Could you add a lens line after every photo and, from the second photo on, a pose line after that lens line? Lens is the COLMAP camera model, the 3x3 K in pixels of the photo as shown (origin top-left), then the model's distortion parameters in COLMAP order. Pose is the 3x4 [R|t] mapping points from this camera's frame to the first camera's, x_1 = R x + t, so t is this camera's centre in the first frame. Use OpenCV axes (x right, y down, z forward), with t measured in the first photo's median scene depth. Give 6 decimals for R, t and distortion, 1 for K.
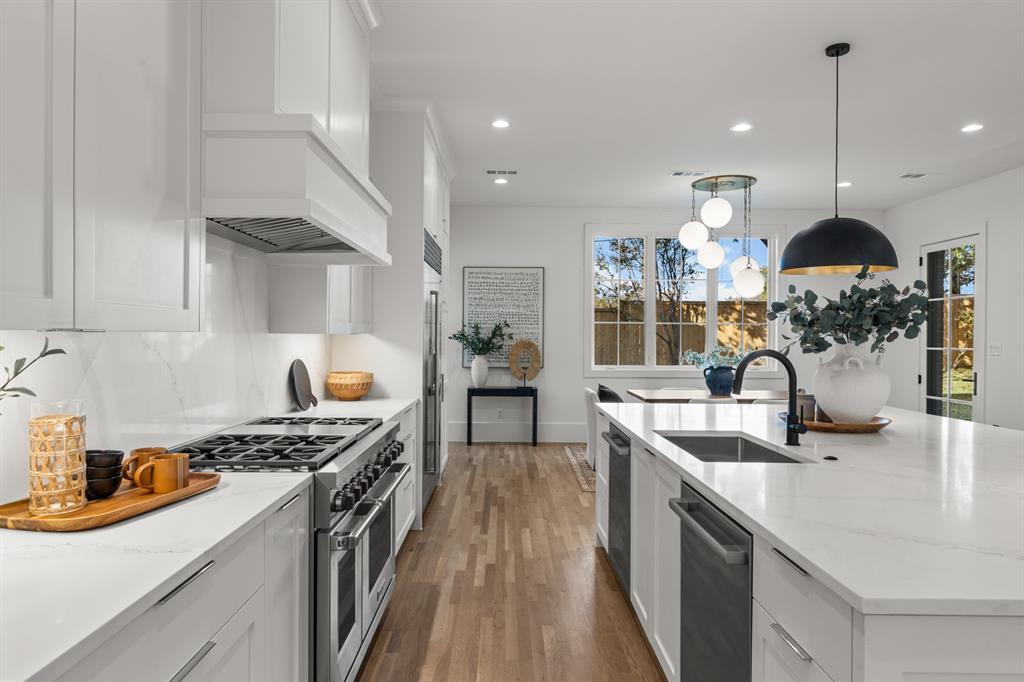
lens RADIAL K [[631.2, 0, 510.2], [0, 631.2, 337.9], [0, 0, 1]] dist [-0.003786, 0.000187]
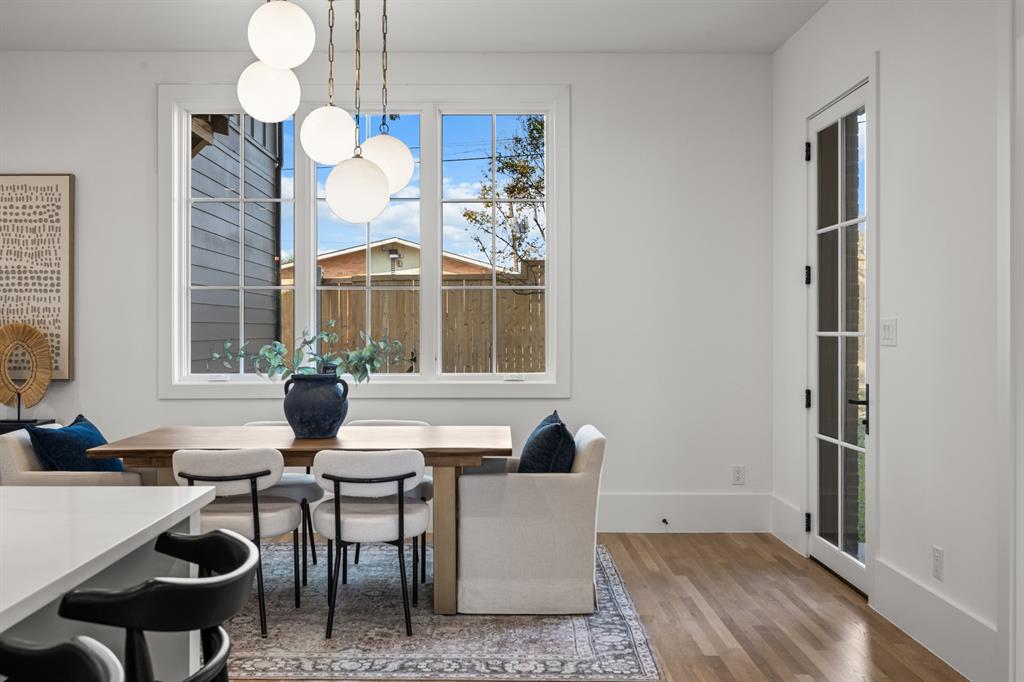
lens RADIAL K [[995.2, 0, 510.5], [0, 995.2, 326.9], [0, 0, 1]] dist [0.007655, 0.006465]
pose [[0.999932, -0.007550, 0.008932, 0.455265], [0.007586, 0.999963, -0.004062, 0.014057], [-0.008901, 0.004129, 0.999952, 0.272129]]
